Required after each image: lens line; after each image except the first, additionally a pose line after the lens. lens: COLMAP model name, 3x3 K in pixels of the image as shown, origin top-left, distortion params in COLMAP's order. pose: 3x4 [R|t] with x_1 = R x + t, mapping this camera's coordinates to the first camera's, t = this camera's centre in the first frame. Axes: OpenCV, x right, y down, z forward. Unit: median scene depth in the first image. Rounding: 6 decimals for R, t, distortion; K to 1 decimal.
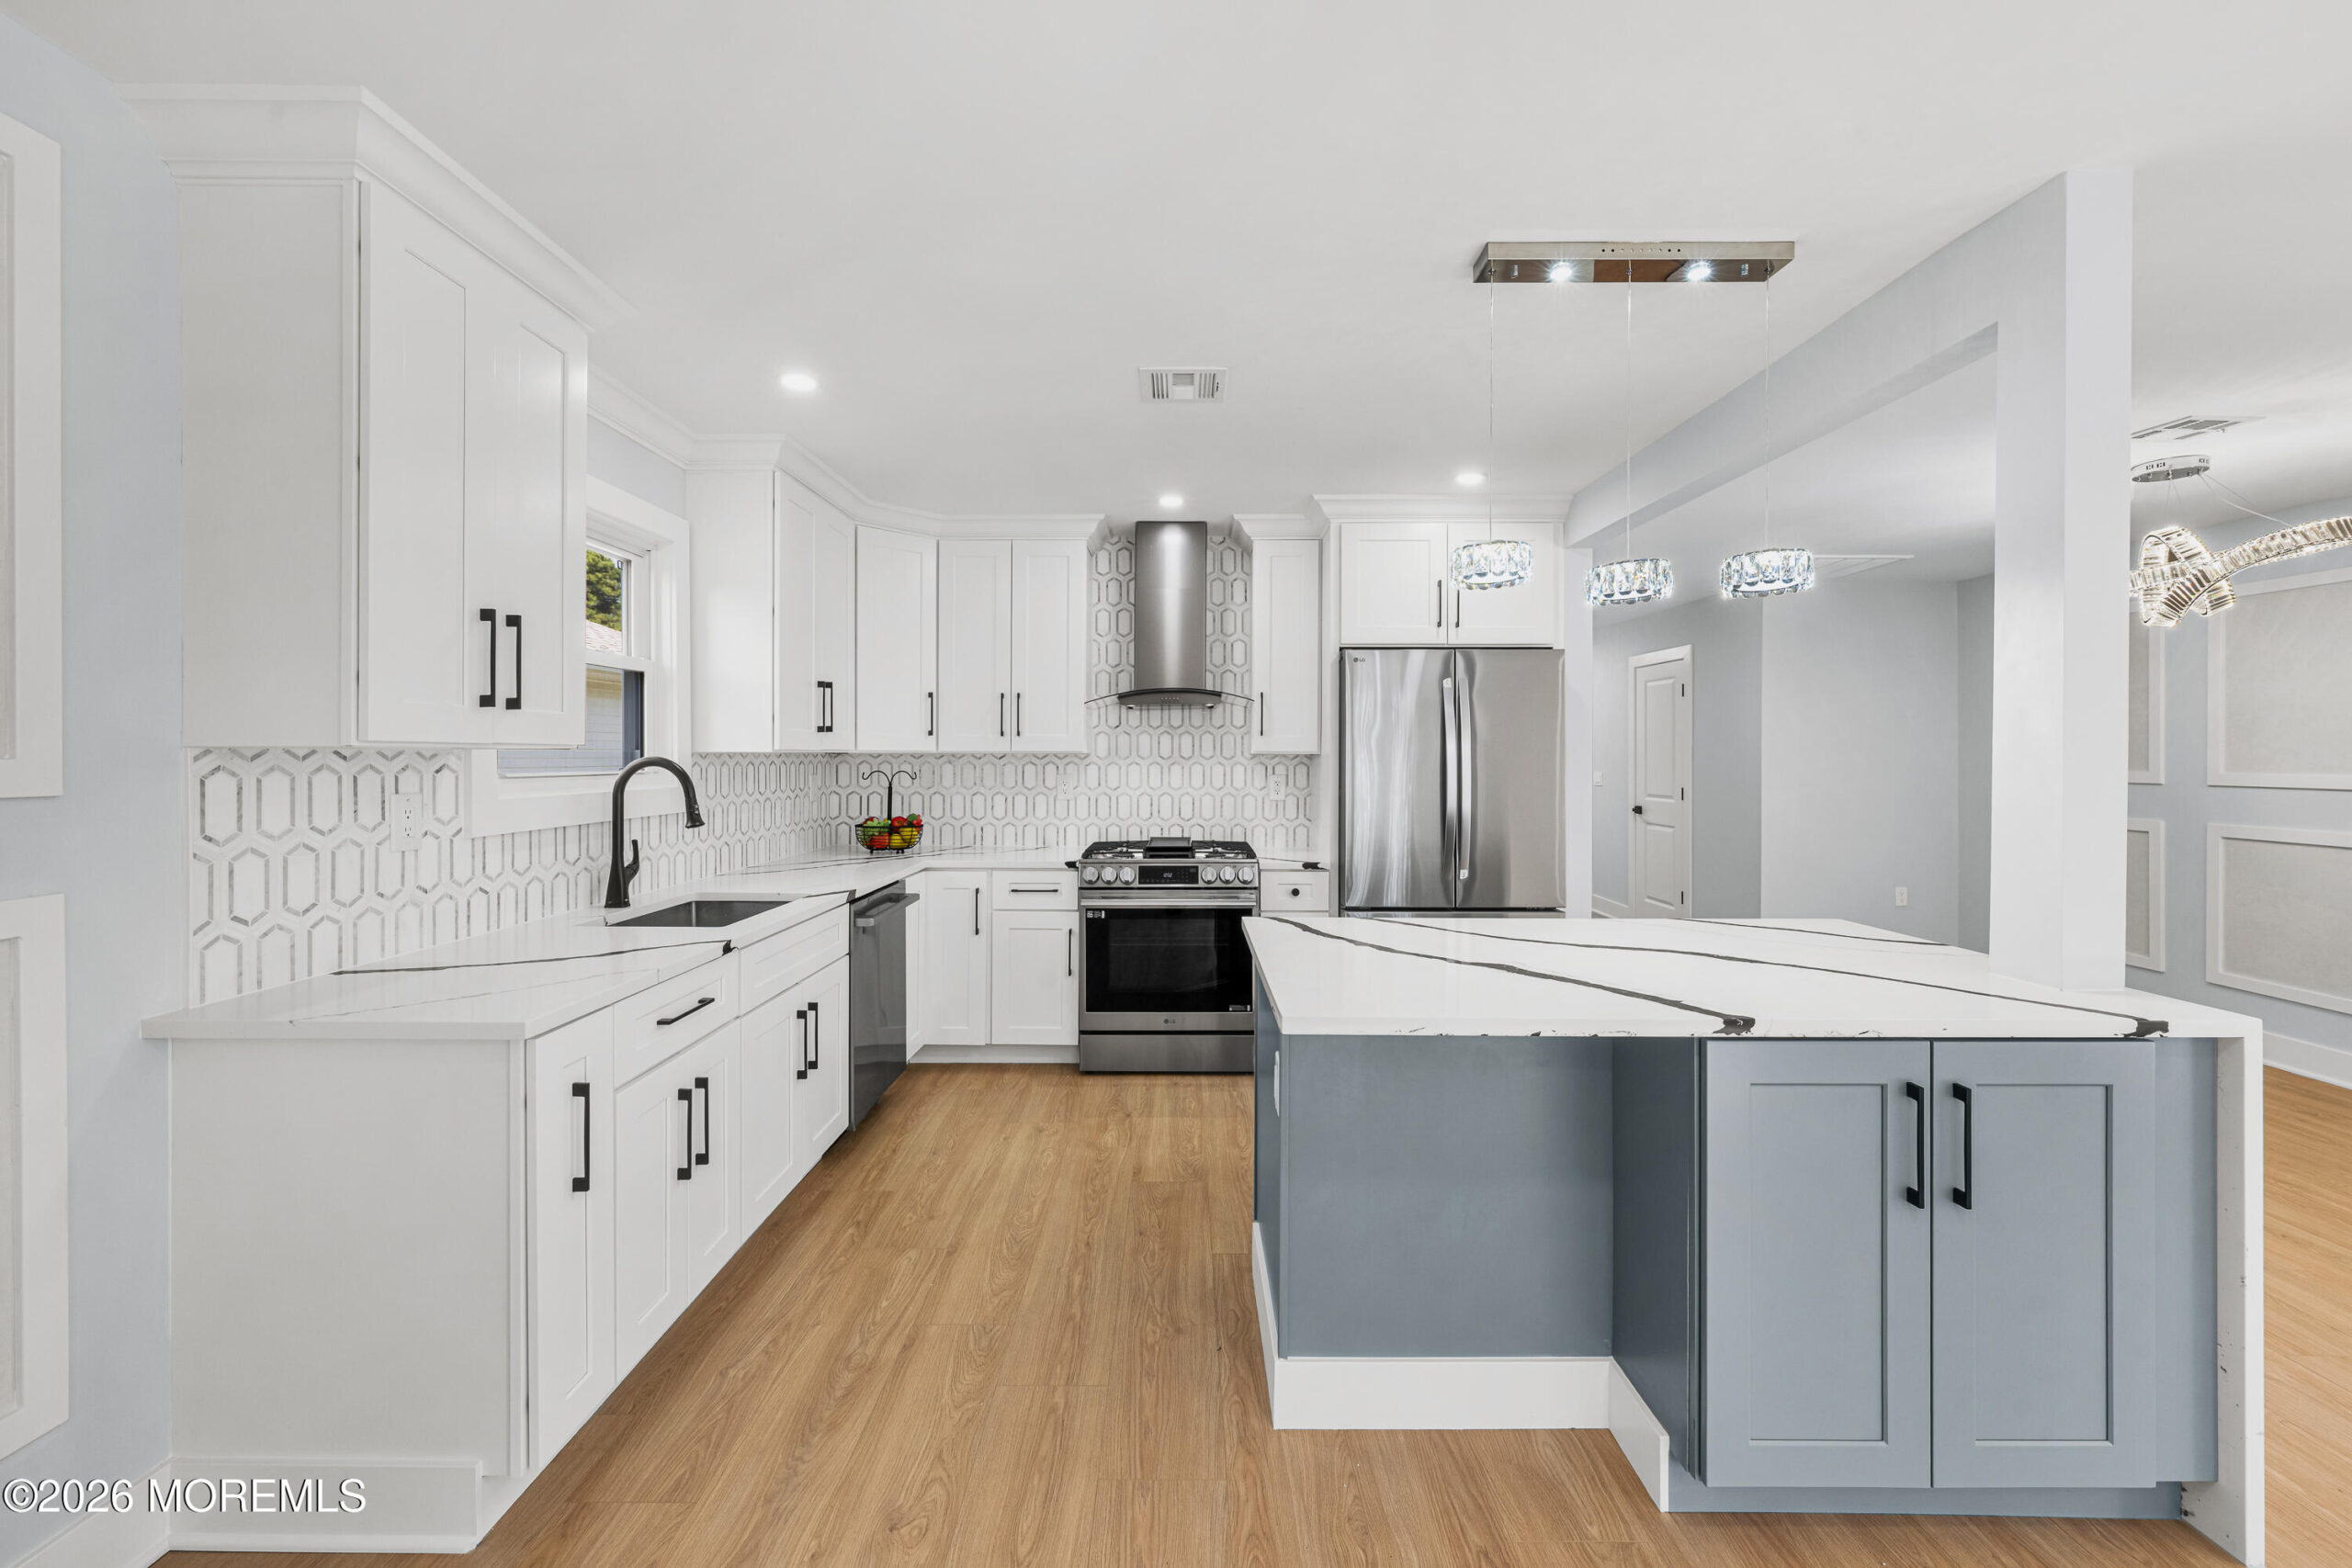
lens RADIAL K [[930.5, 0, 1173.0], [0, 930.5, 759.9], [0, 0, 1]] dist [-0.006535, 0.000323]
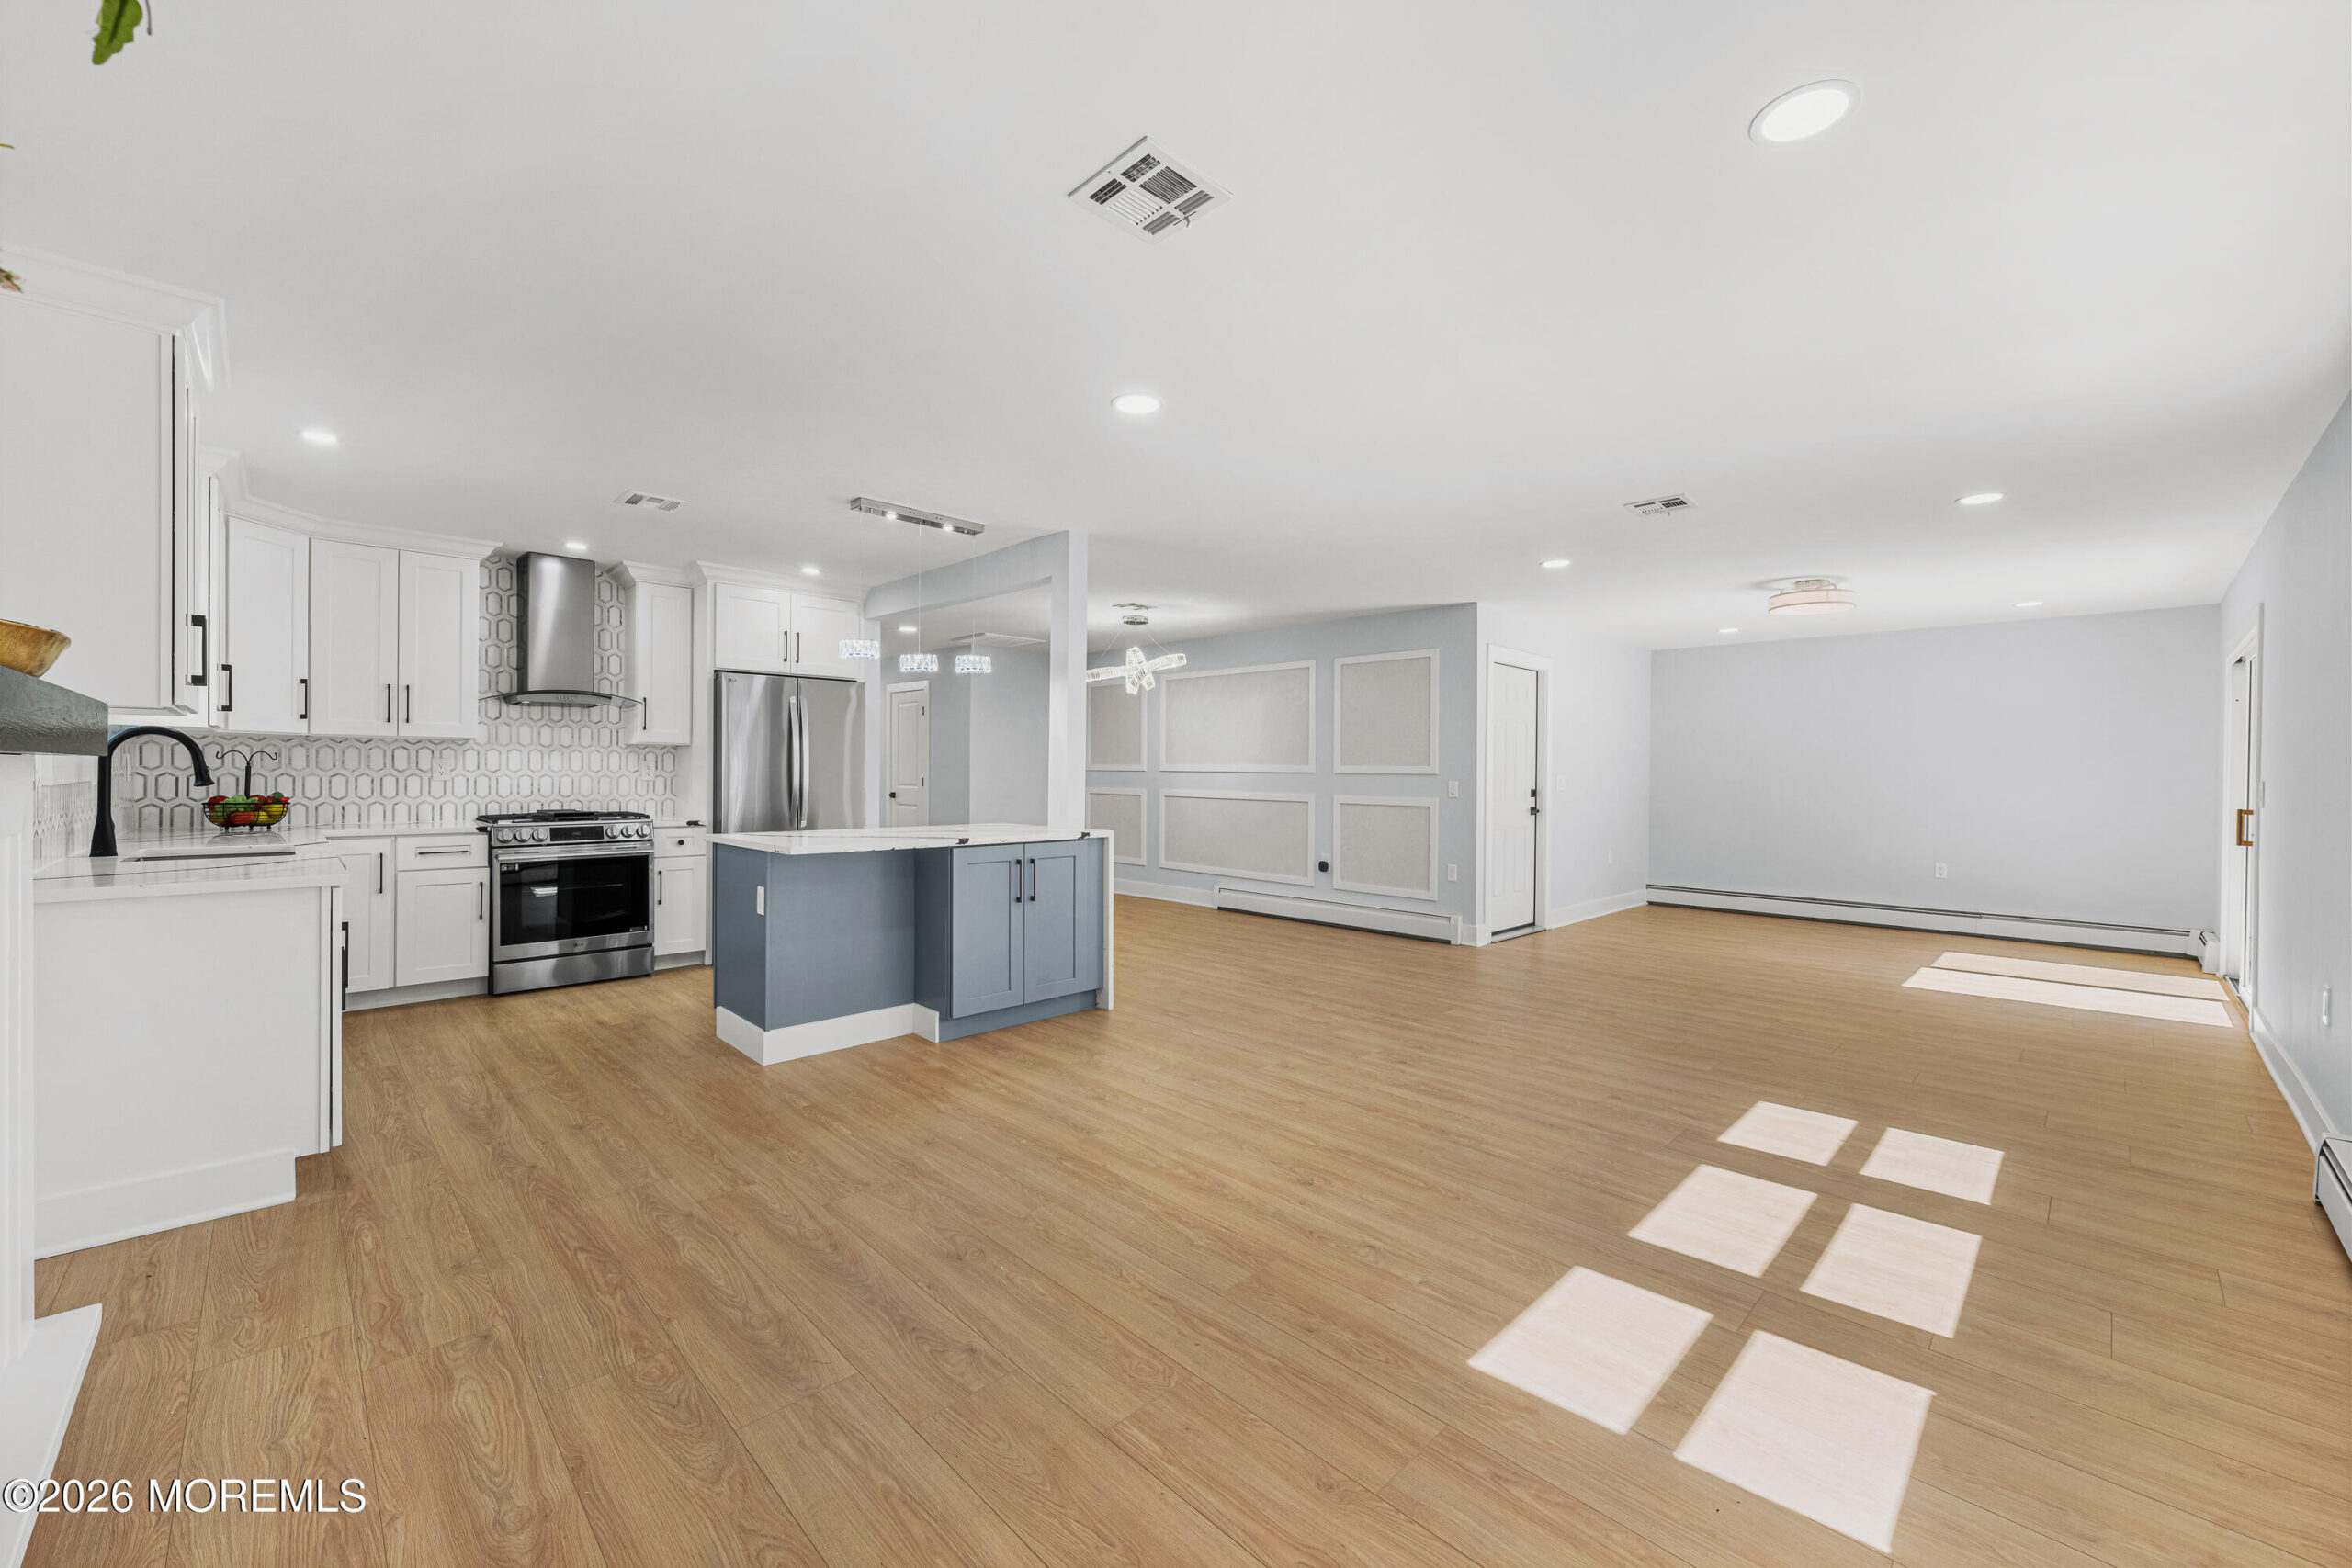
lens RADIAL K [[930.5, 0, 1172.4], [0, 930.5, 776.6], [0, 0, 1]] dist [-0.006535, 0.000323]
pose [[0.710761, 0.001156, 0.703433, -0.409465], [-0.004490, 0.999986, 0.002893, 0.045419], [-0.703420, -0.005215, 0.710756, -0.641136]]
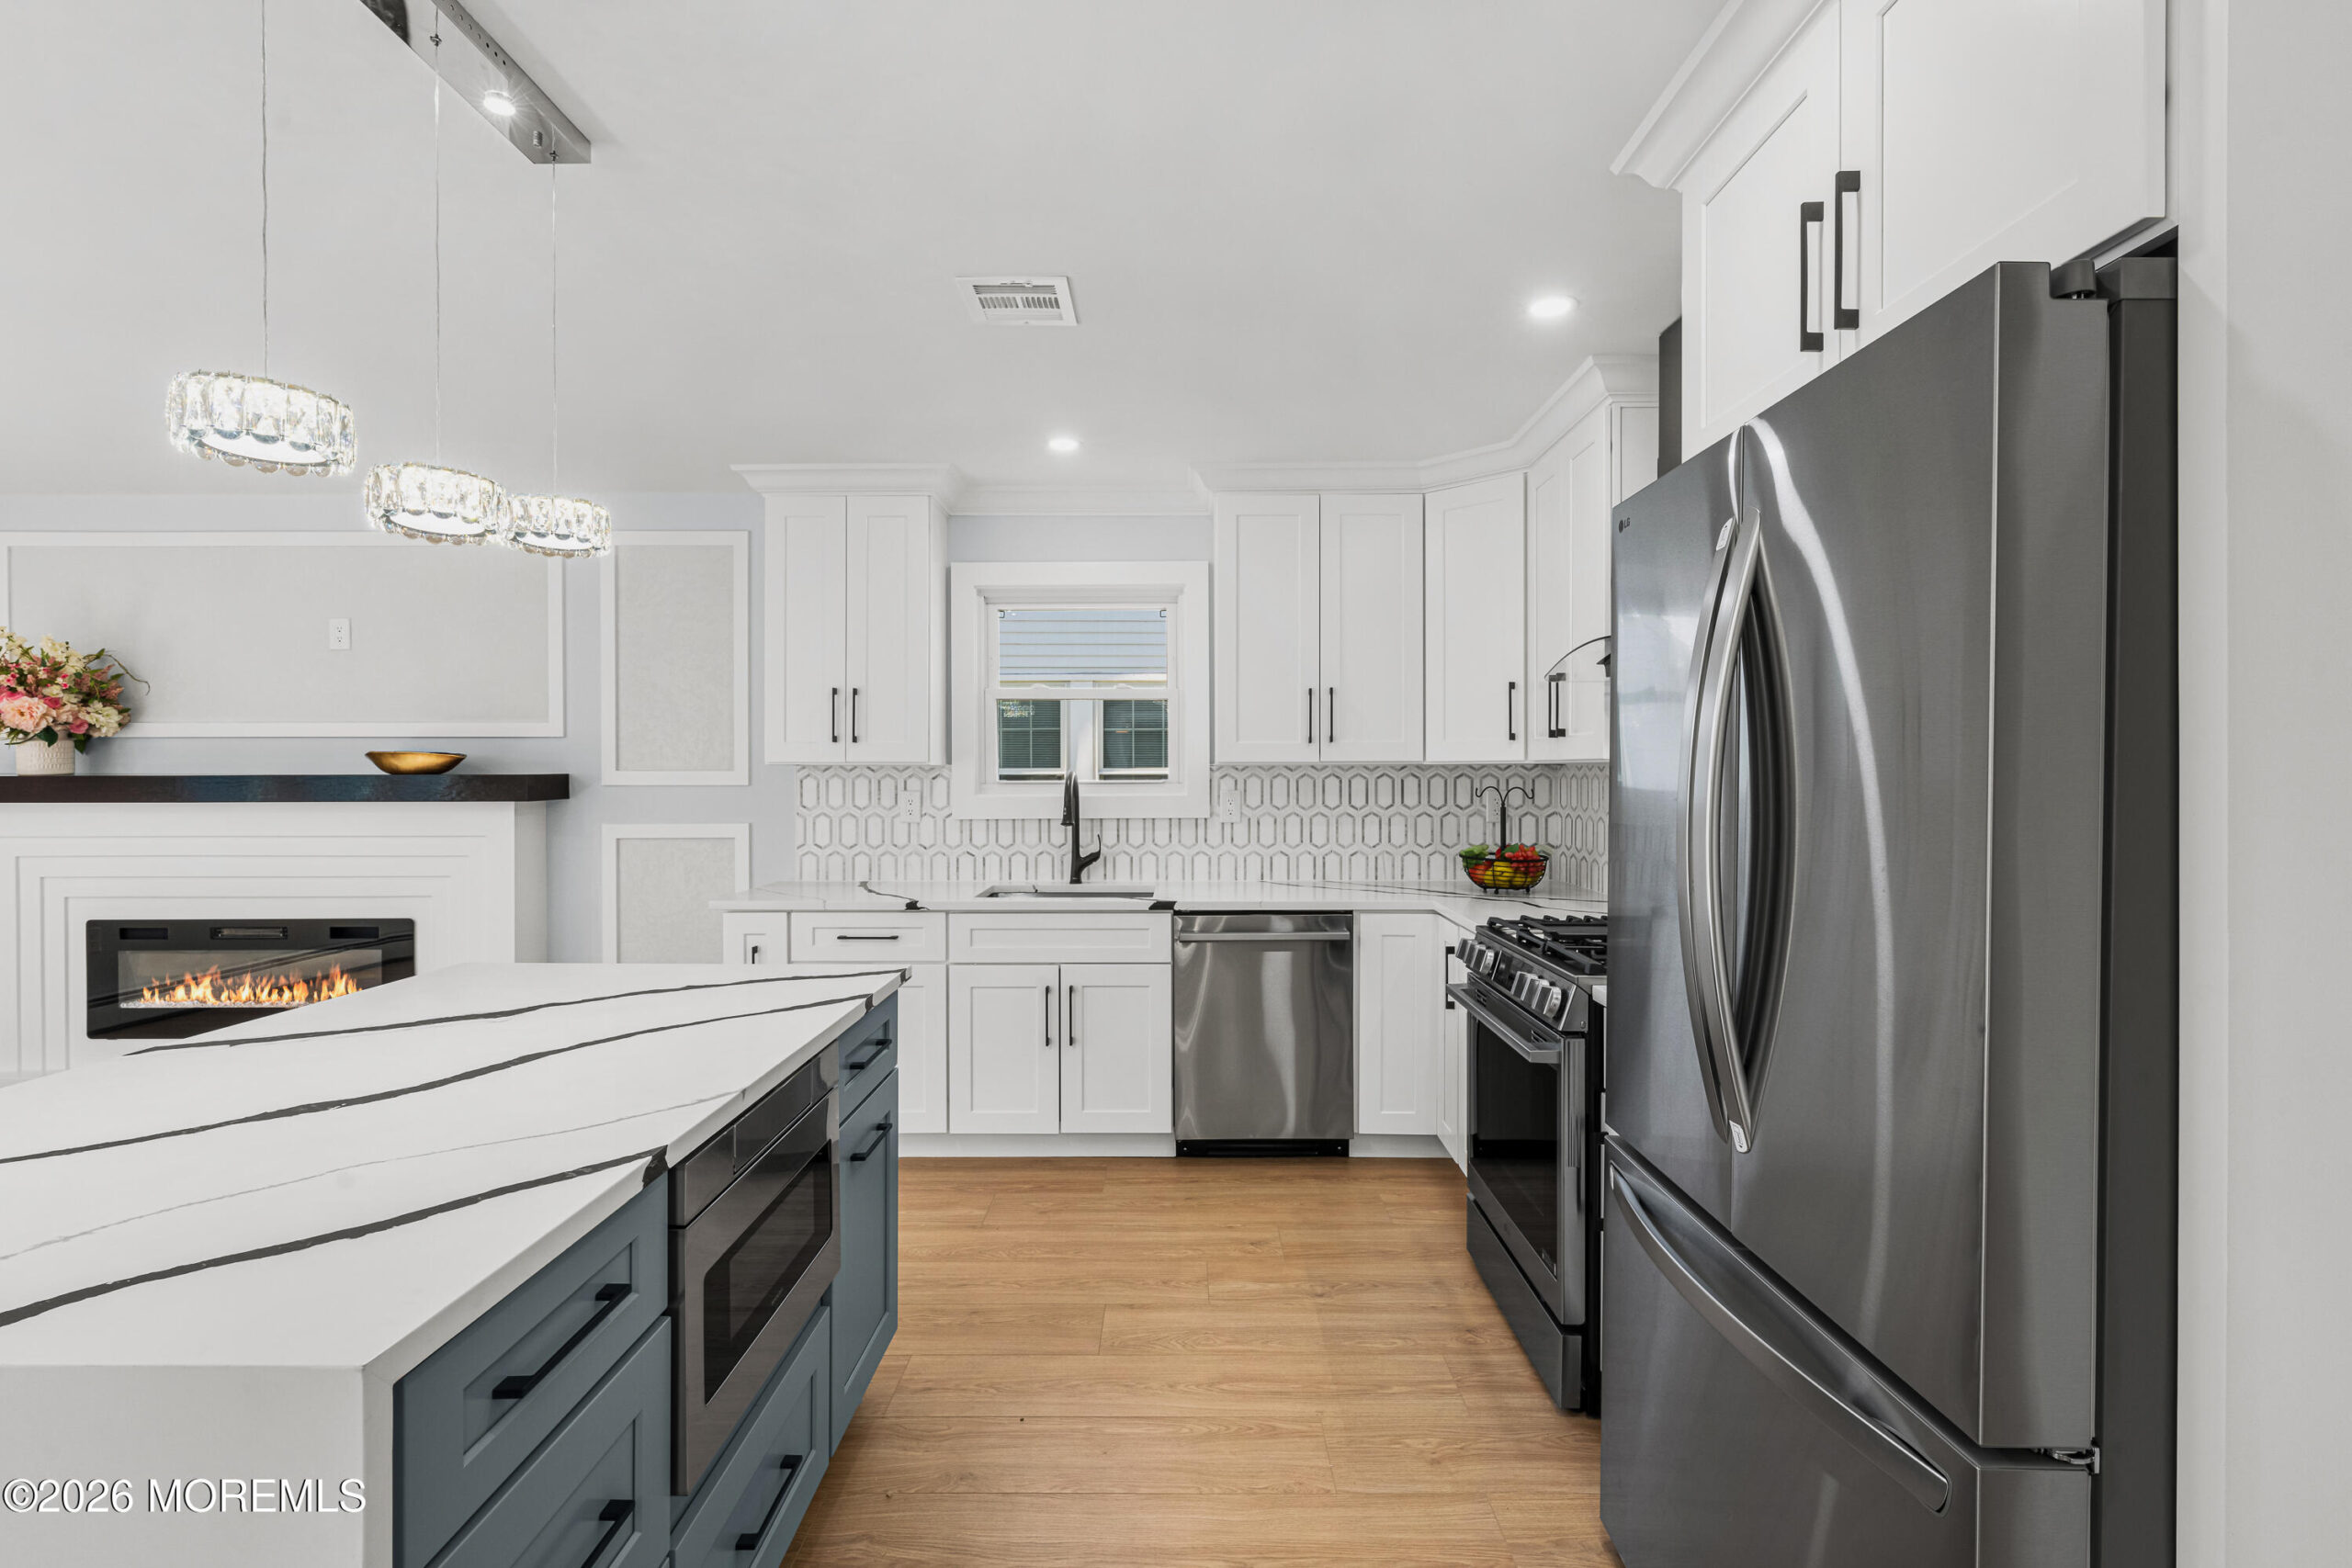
lens RADIAL K [[1097.3, 0, 1177.4], [0, 1097.3, 778.5], [0, 0, 1]] dist [-0.012611, -0.000414]
pose [[0.000733, 0.008445, -0.999964, 0.840820], [-0.001759, 0.999963, 0.008444, -0.003228], [0.999998, 0.001753, 0.000748, 1.004078]]
